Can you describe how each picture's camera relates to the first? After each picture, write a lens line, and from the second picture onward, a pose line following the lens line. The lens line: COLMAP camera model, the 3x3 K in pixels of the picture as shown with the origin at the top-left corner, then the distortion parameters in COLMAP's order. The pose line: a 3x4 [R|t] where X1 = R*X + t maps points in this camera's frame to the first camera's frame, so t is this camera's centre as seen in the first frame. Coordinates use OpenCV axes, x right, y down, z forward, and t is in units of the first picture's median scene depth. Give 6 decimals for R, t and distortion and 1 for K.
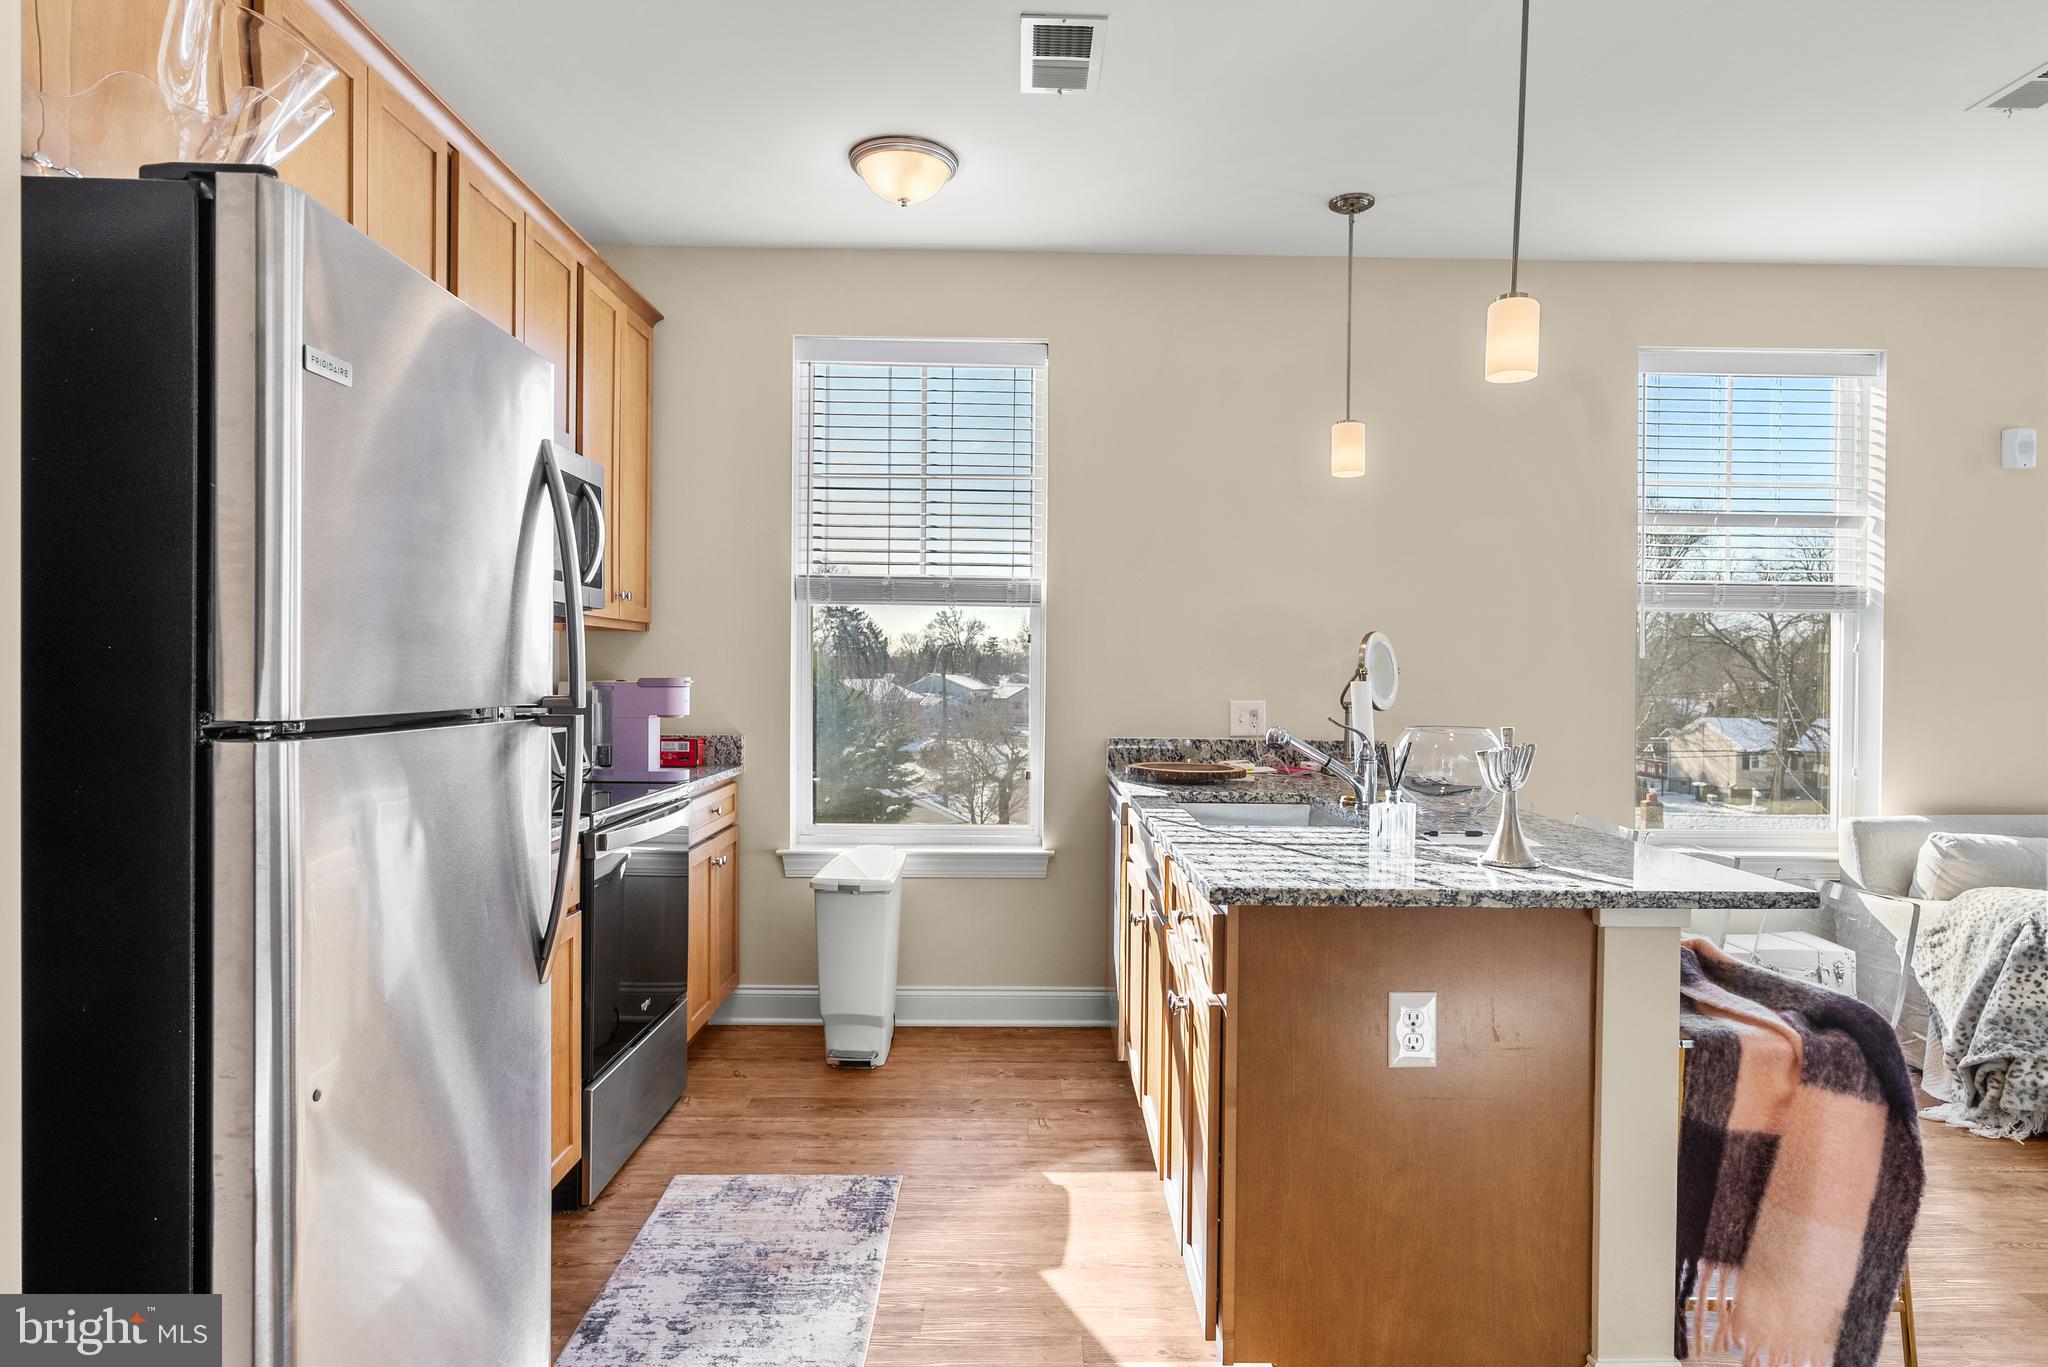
lens RADIAL K [[1169.4, 0, 1045.6], [0, 1169.4, 686.6], [0, 0, 1]] dist [-0.004553, 0.003286]
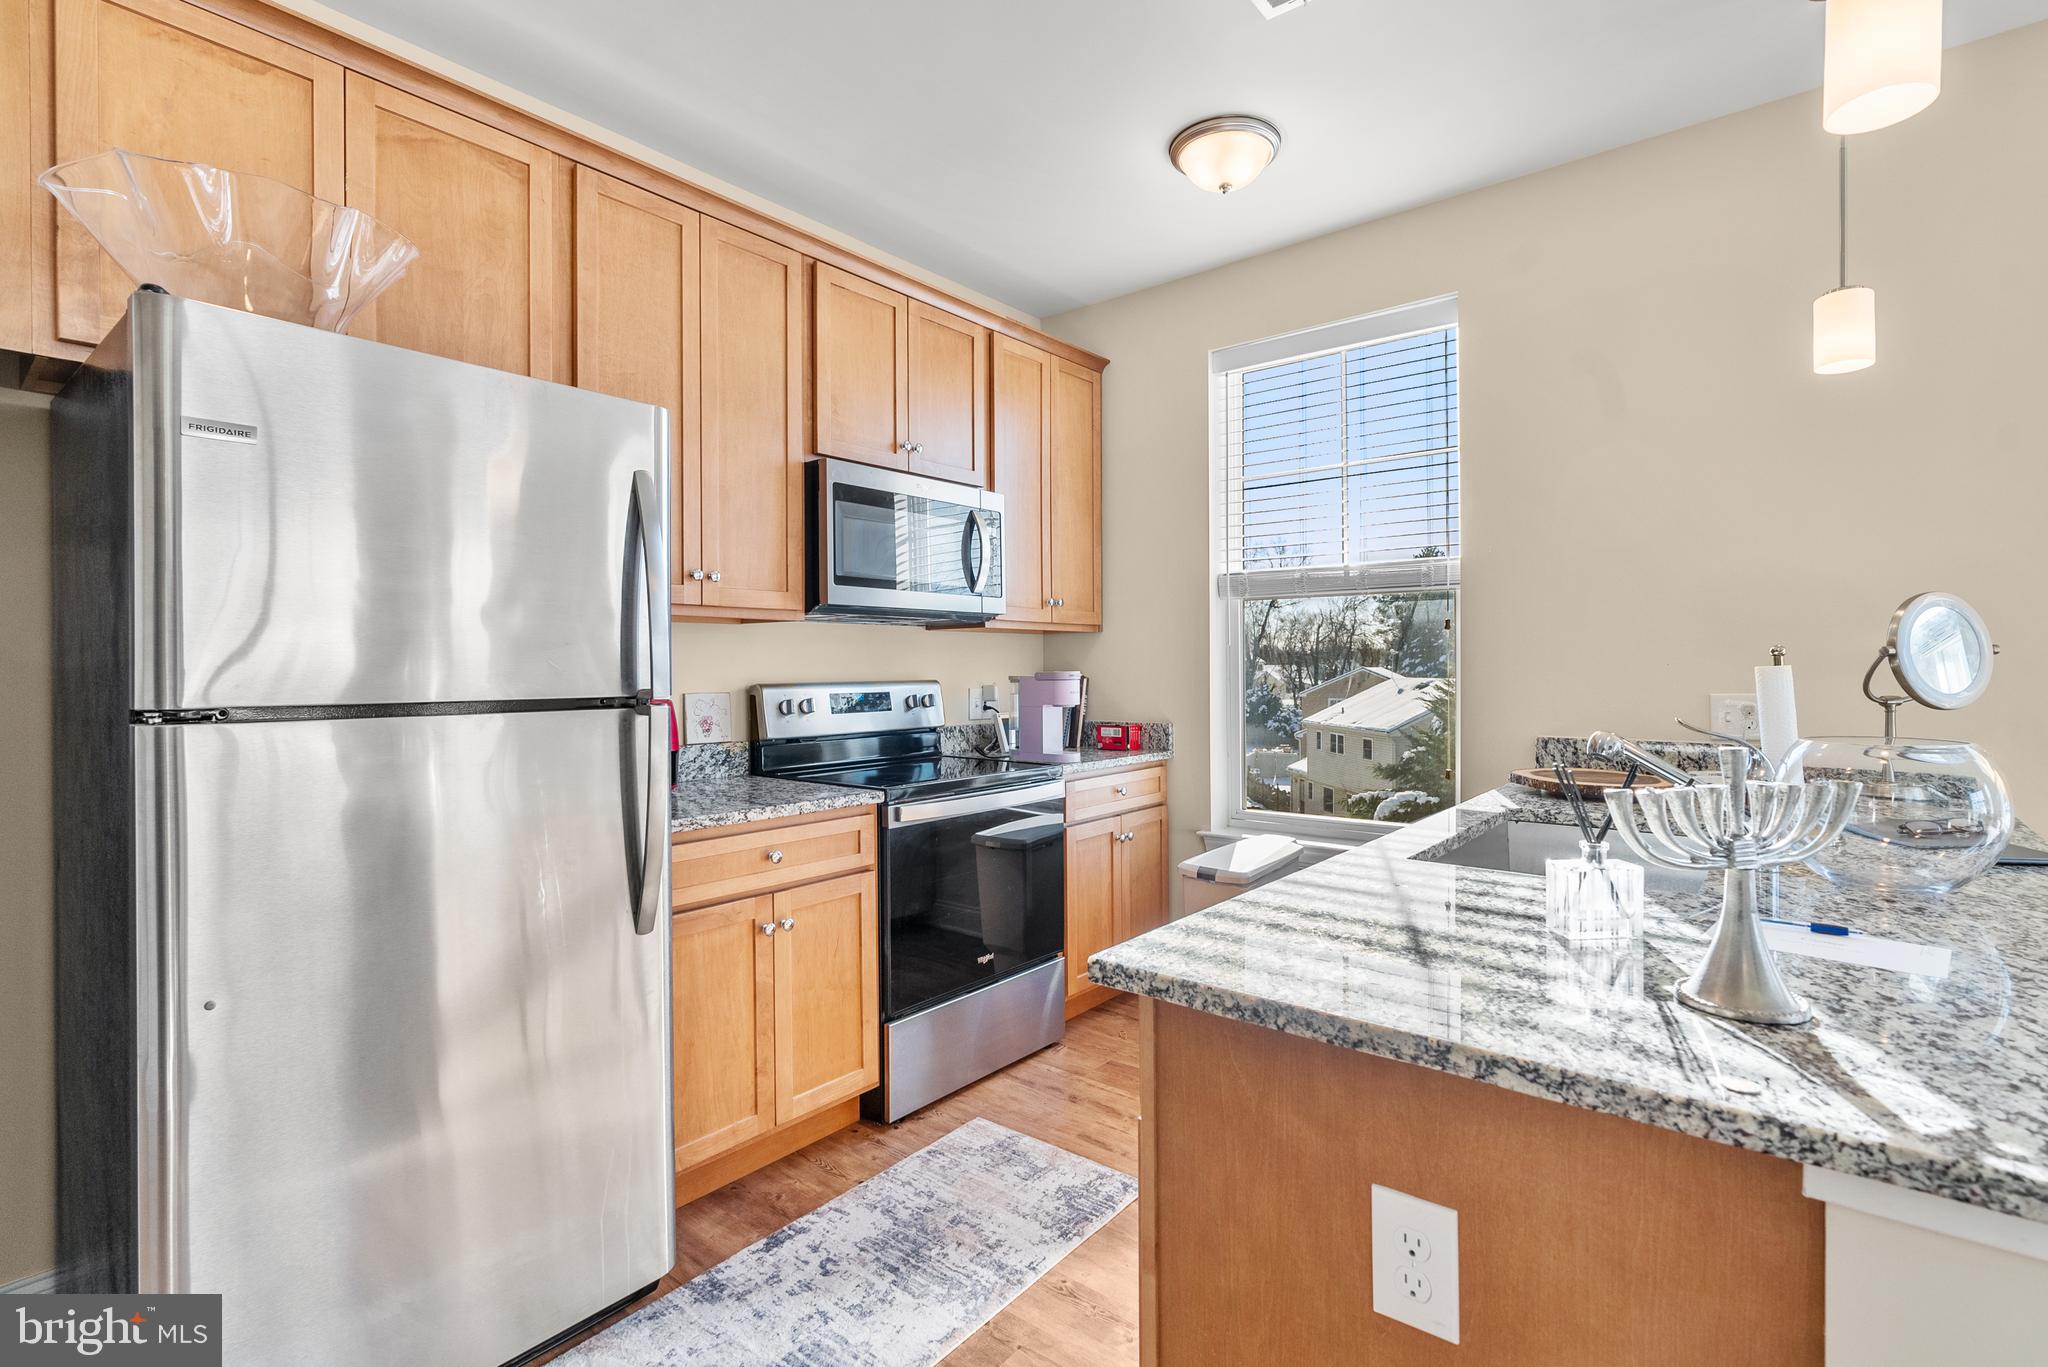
lens RADIAL K [[945.9, 0, 1049.2], [0, 945.9, 670.2], [0, 0, 1]] dist [-0.007041, 0.000328]
pose [[0.767080, -0.012279, -0.641434, 0.288579], [0.006294, 0.999913, -0.011615, 0.001485], [0.641520, 0.004872, 0.767091, 0.313178]]
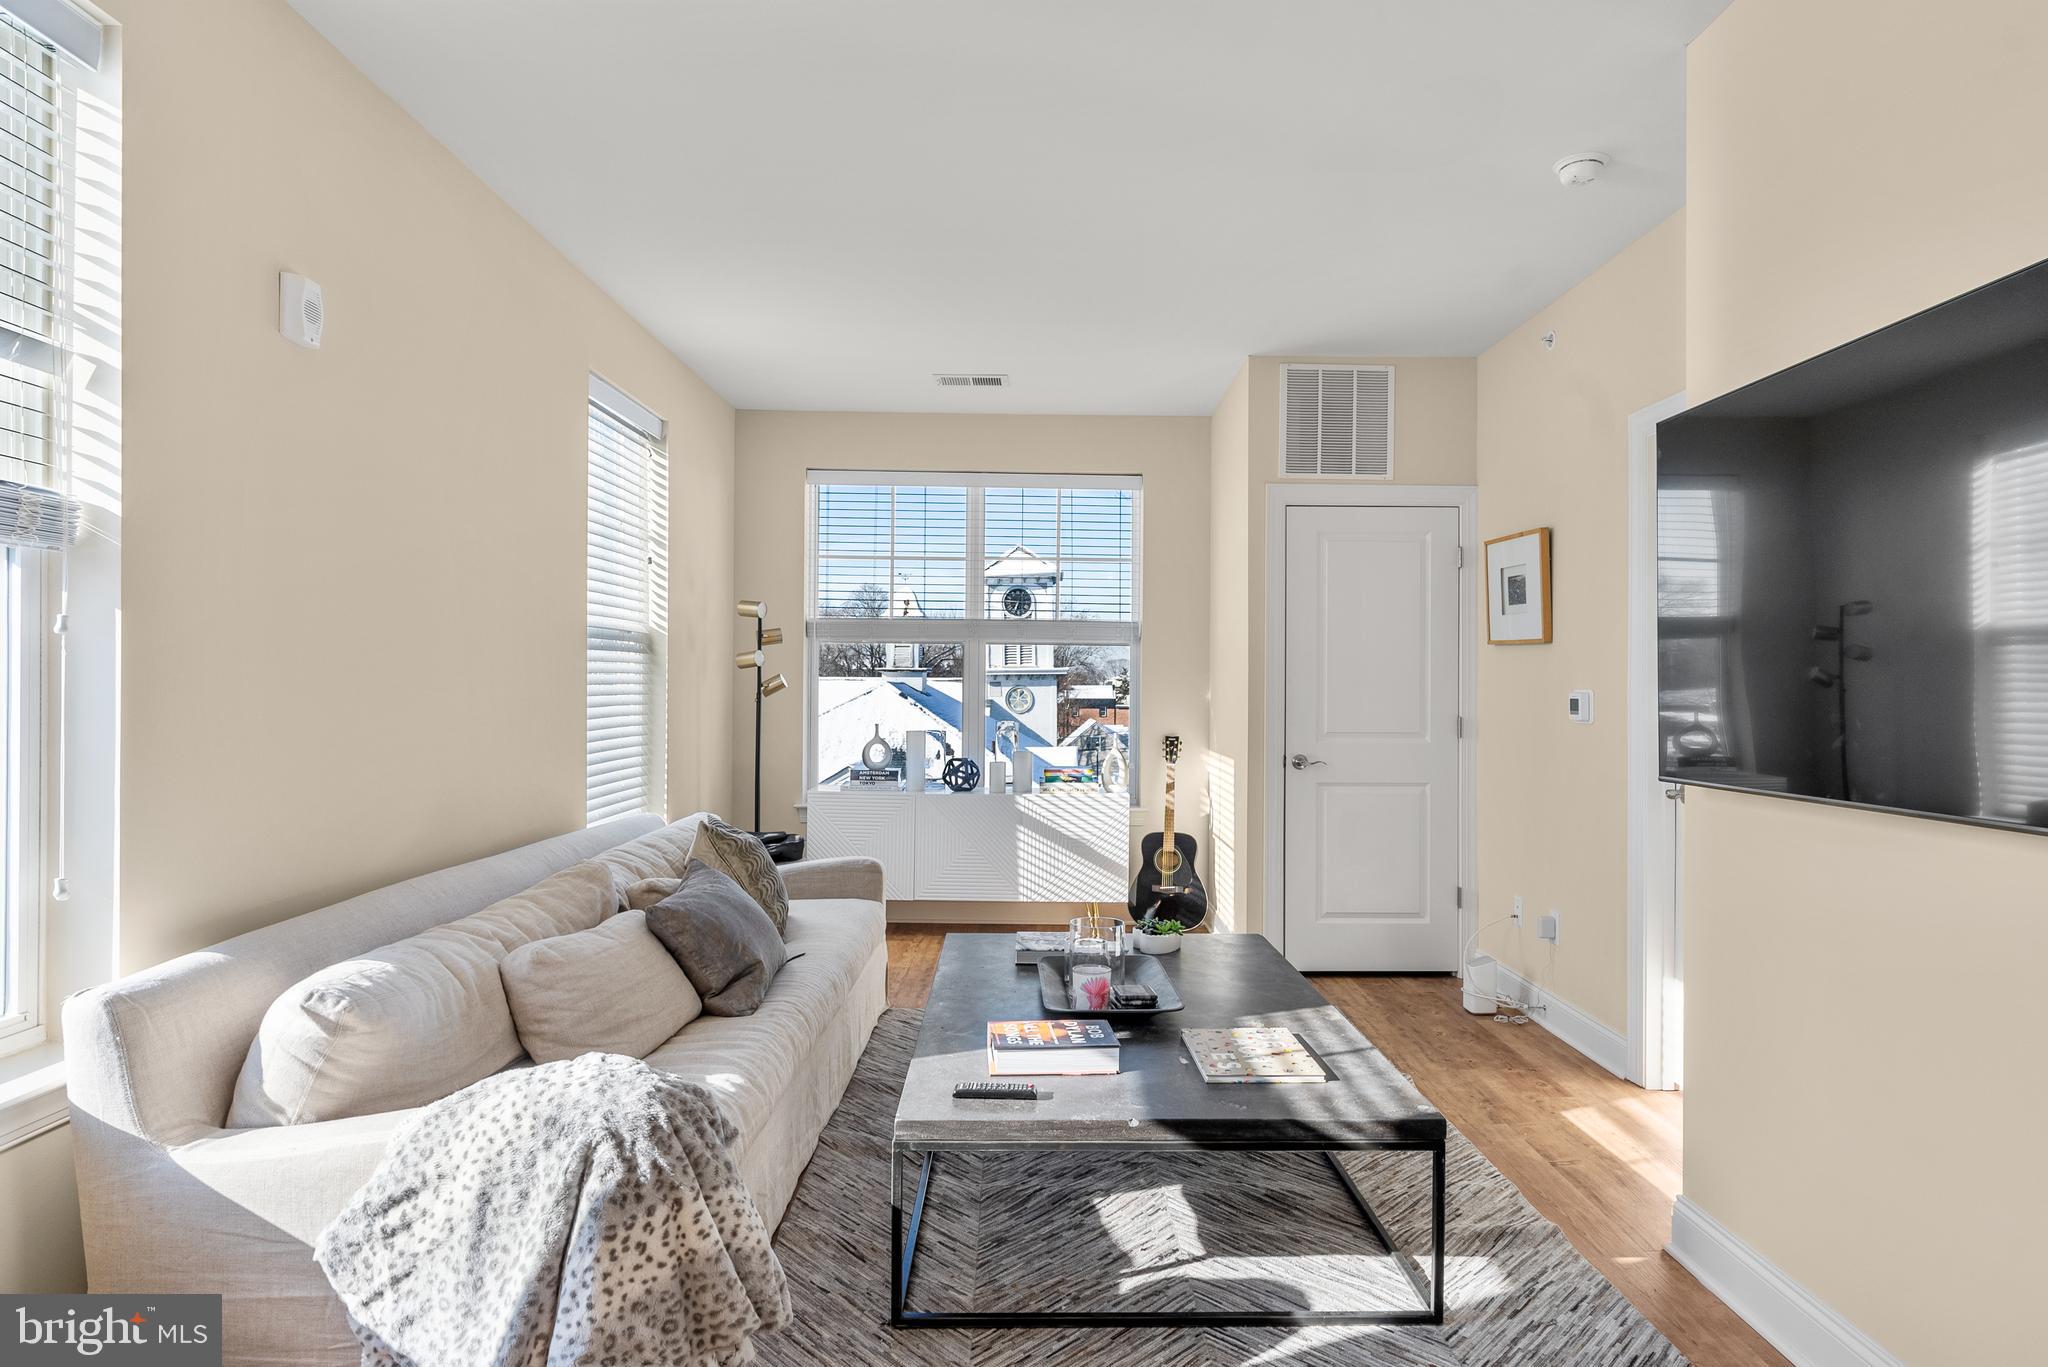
lens RADIAL K [[1136.5, 0, 1037.3], [0, 1136.5, 684.6], [0, 0, 1]] dist [0.000350, 0.000121]
pose [[0.010868, -0.006922, 0.999917, 0.313232], [0.004259, 0.999967, 0.006876, -0.013203], [-0.999932, 0.004184, 0.010897, 0.793009]]
